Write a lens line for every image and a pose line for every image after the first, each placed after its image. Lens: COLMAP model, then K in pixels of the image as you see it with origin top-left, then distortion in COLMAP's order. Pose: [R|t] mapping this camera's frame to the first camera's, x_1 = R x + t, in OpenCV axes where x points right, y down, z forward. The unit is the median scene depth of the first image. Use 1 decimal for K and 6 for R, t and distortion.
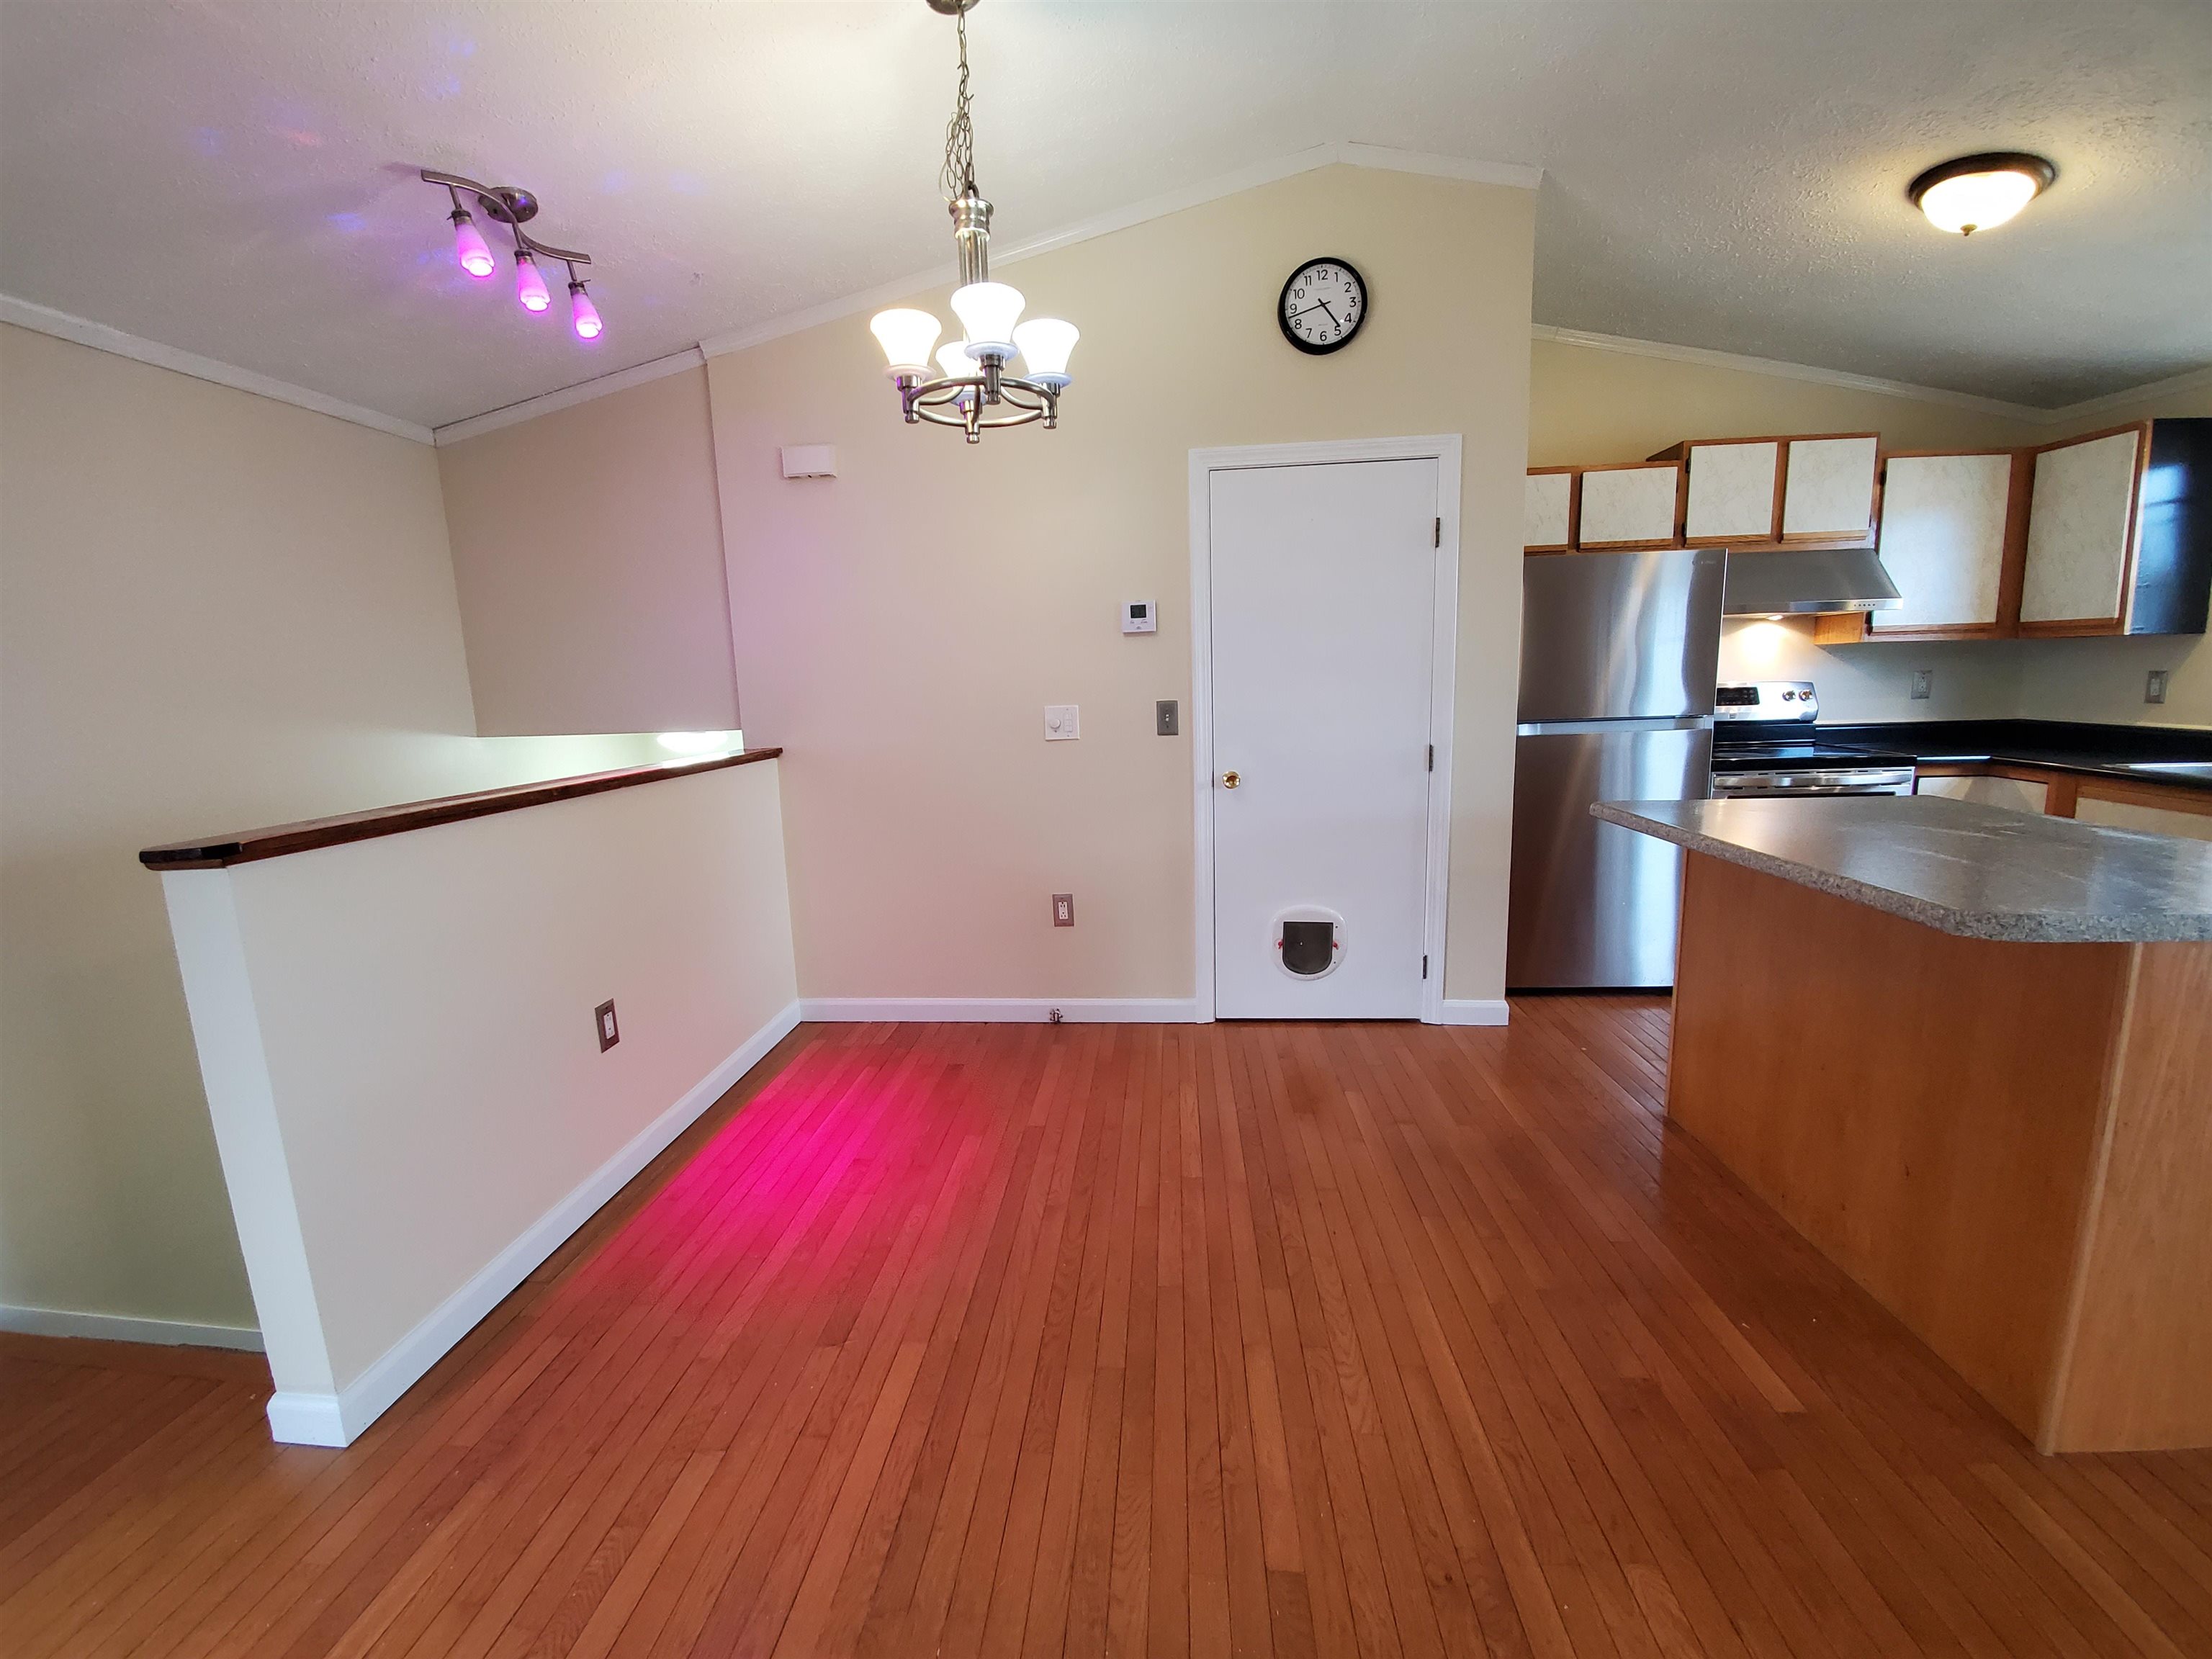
lens RADIAL K [[906.2, 0, 1092.5], [0, 906.2, 831.6], [0, 0, 1]] dist [0.014670, -0.018062]
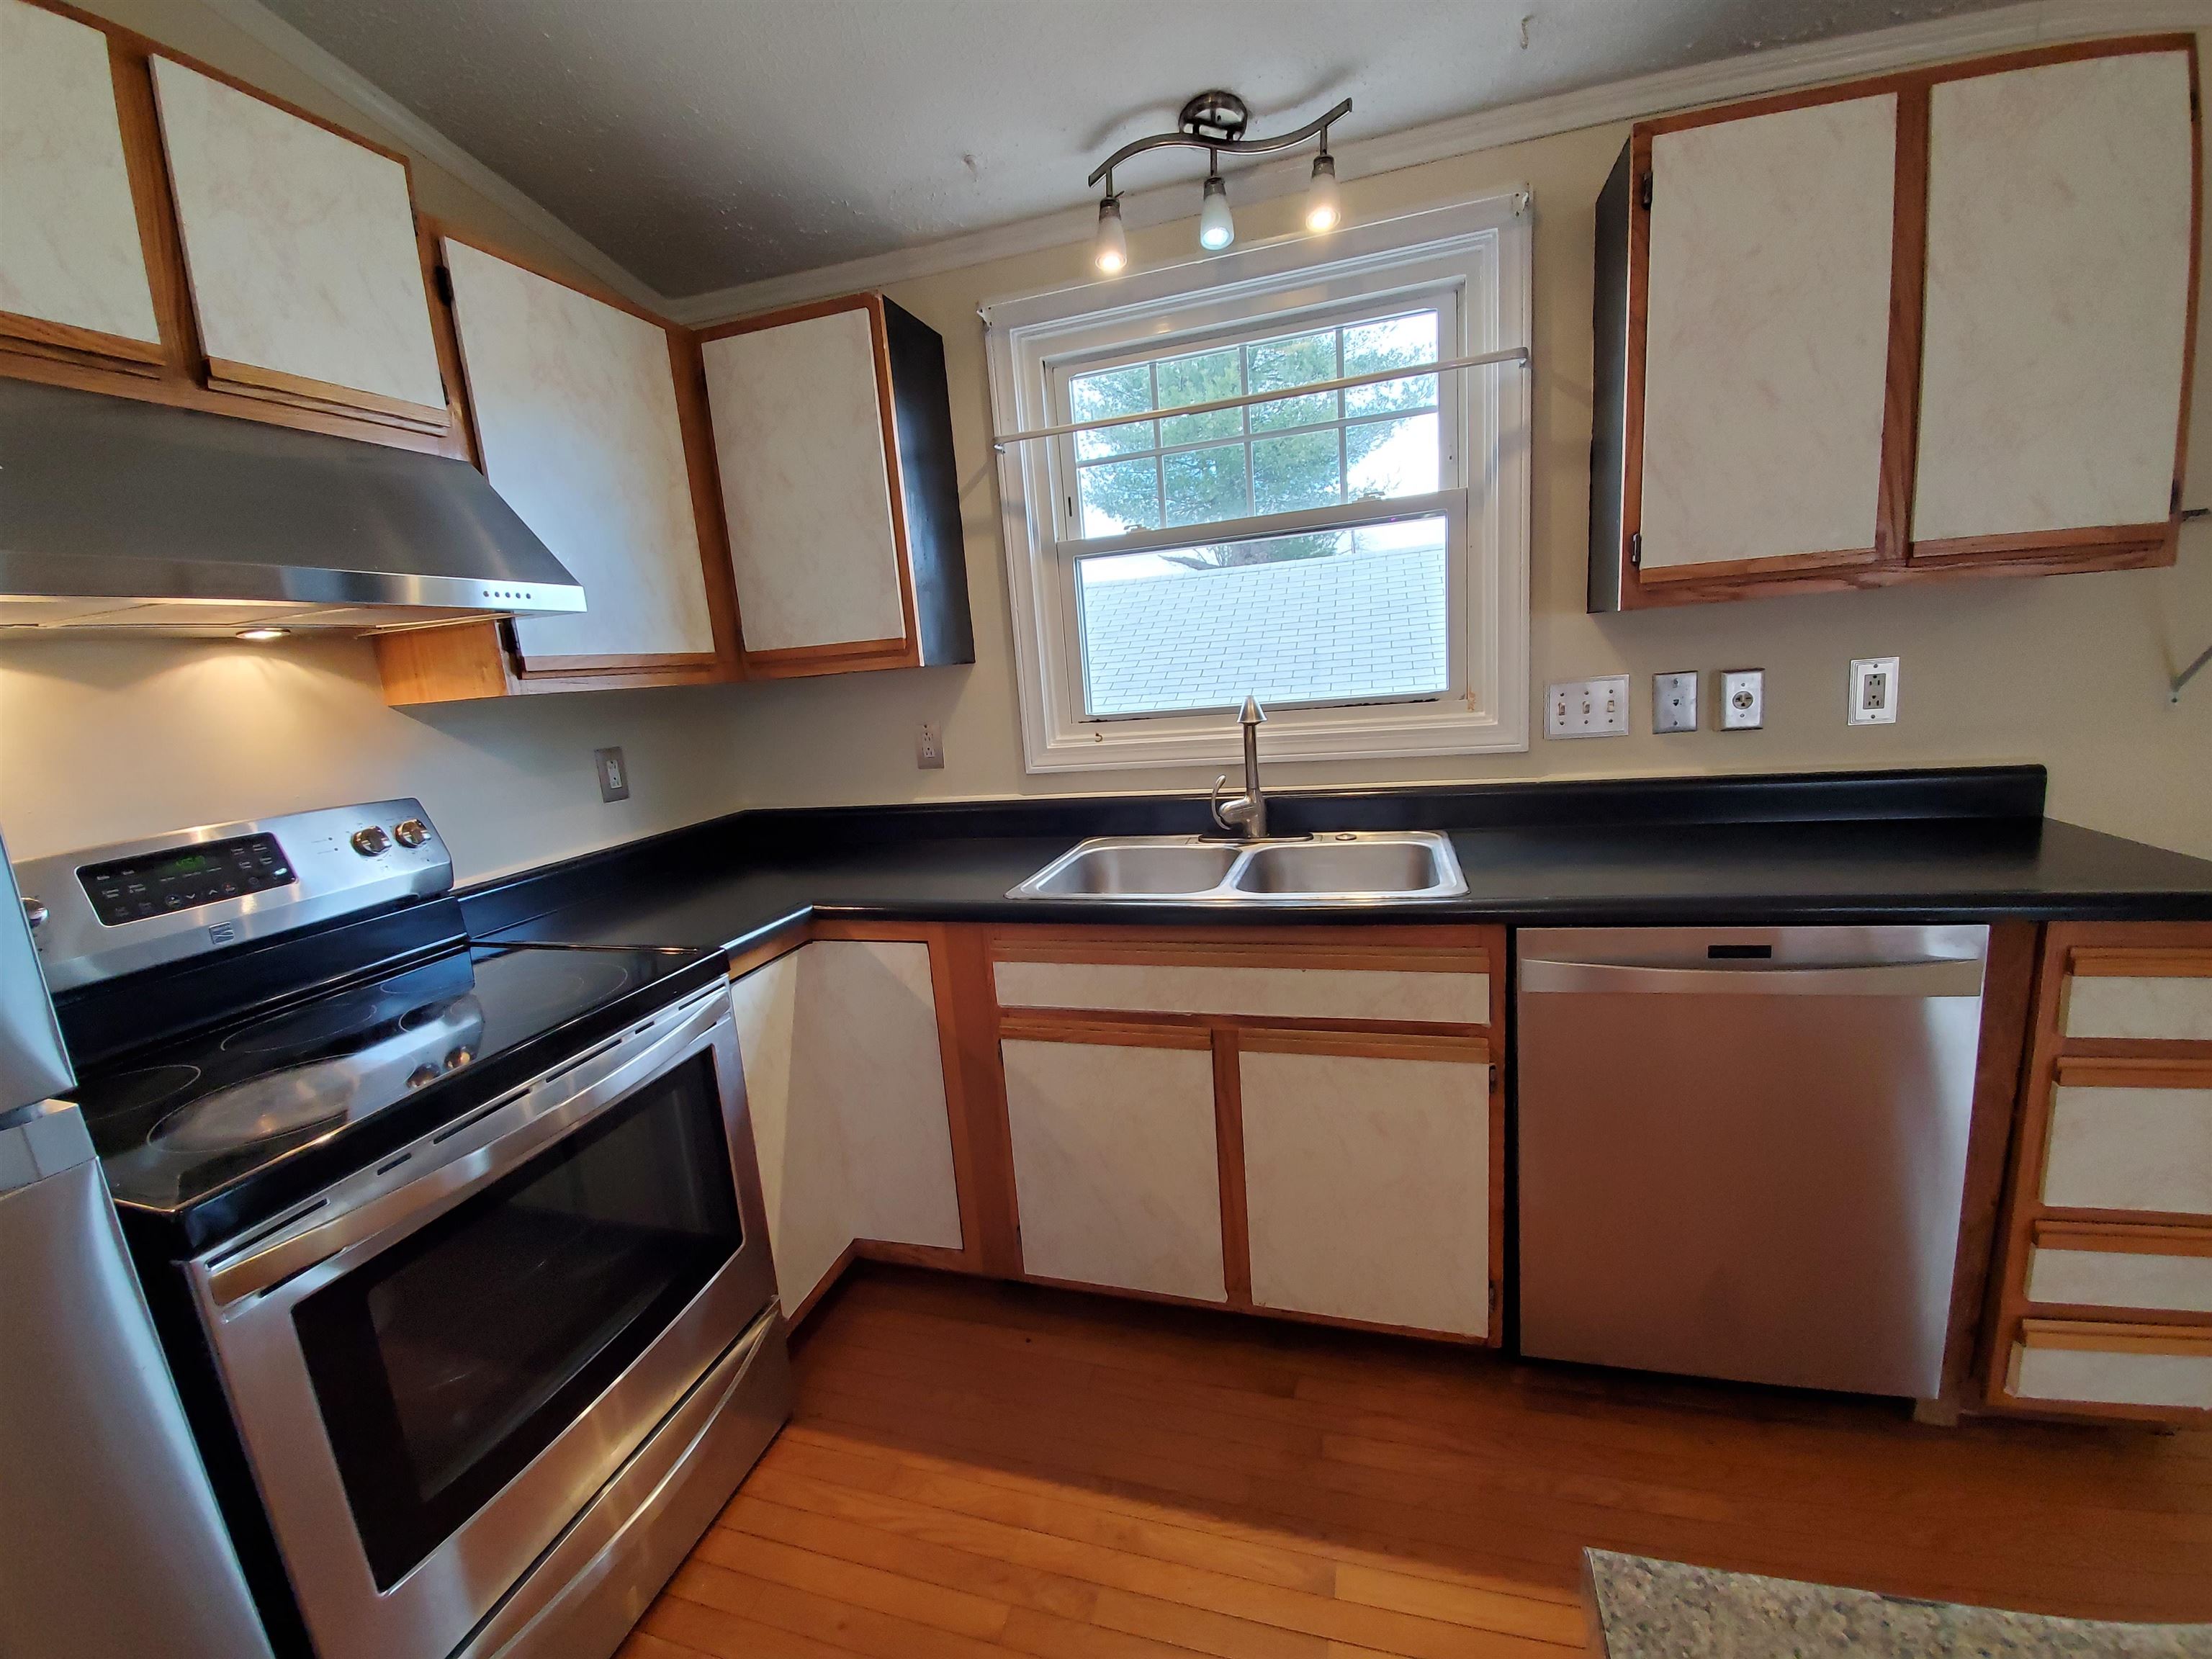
lens RADIAL K [[896.4, 0, 1085.4], [0, 896.4, 832.5], [0, 0, 1]] dist [0.013450, -0.018621]
pose [[0.212571, -0.165084, 0.963100, 0.525494], [0.231264, 0.966123, 0.114558, -0.141429], [-0.949384, 0.198378, 0.243547, 0.697672]]
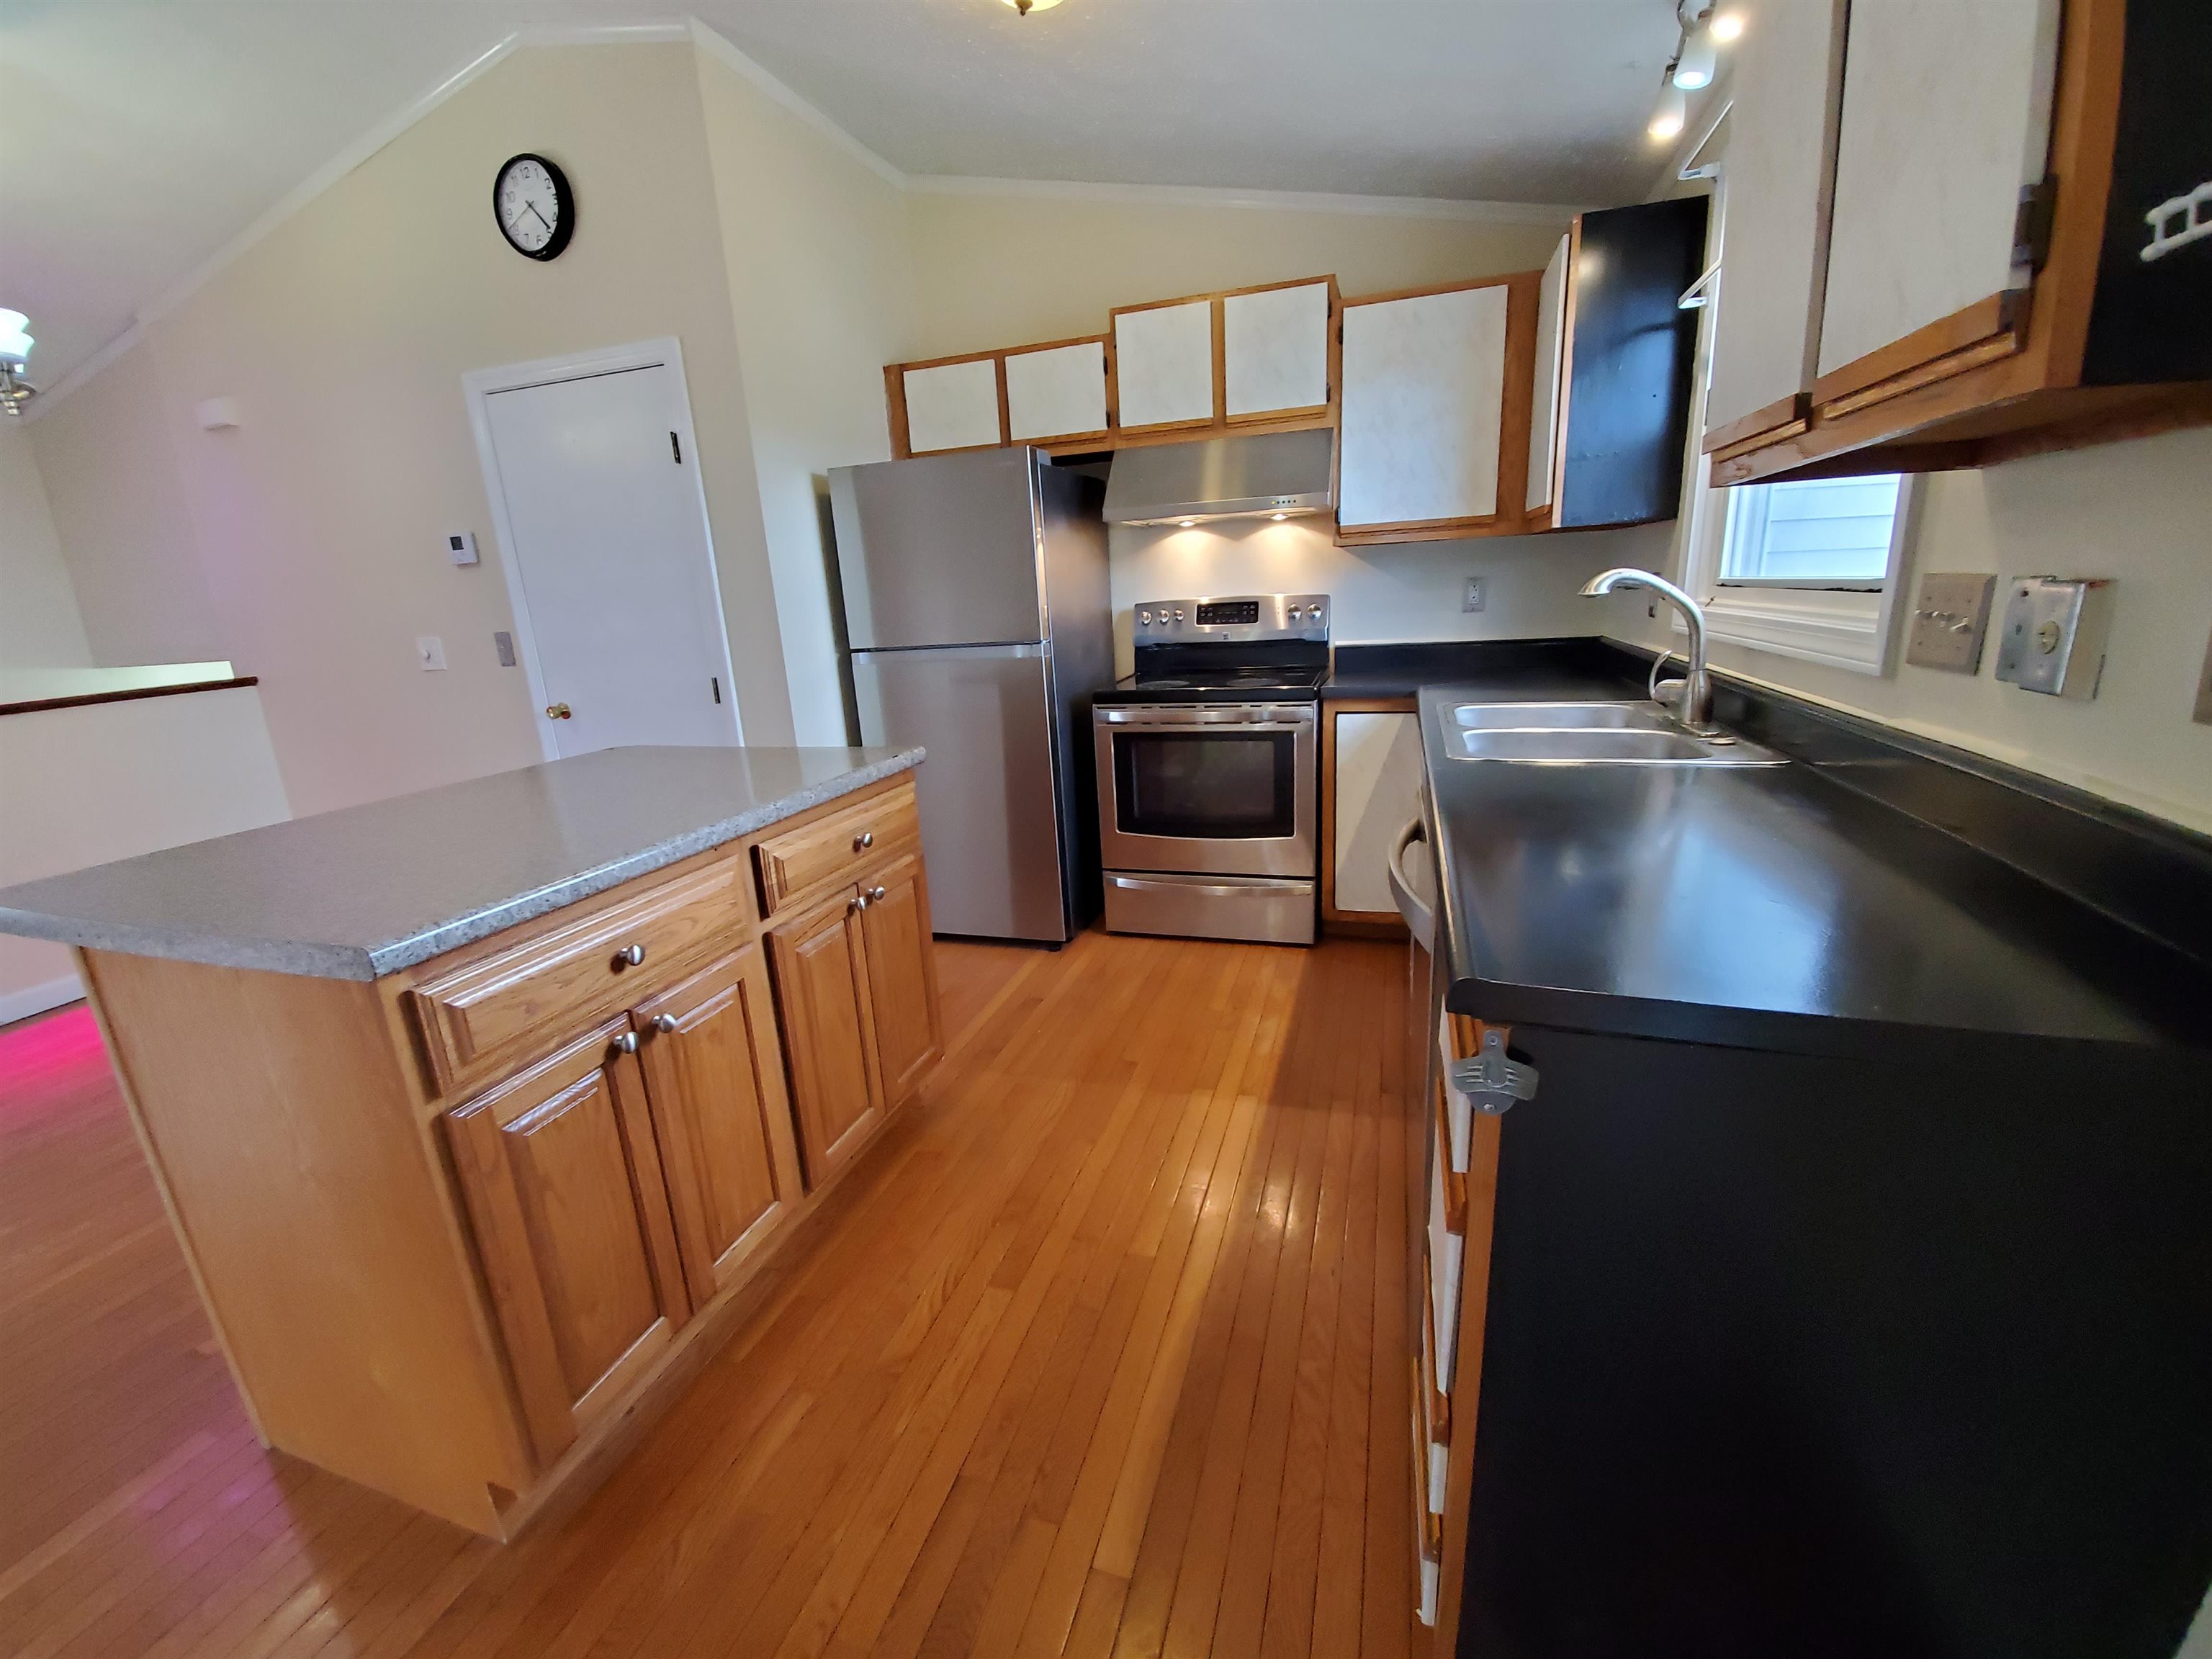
lens RADIAL K [[906.2, 0, 1092.5], [0, 906.2, 831.6], [0, 0, 1]] dist [0.014670, -0.018062]
pose [[0.974028, 0.040203, -0.222830, 0.871555], [-0.016026, 0.993884, 0.109264, -0.038810], [0.225860, -0.102855, 0.968715, 0.127590]]
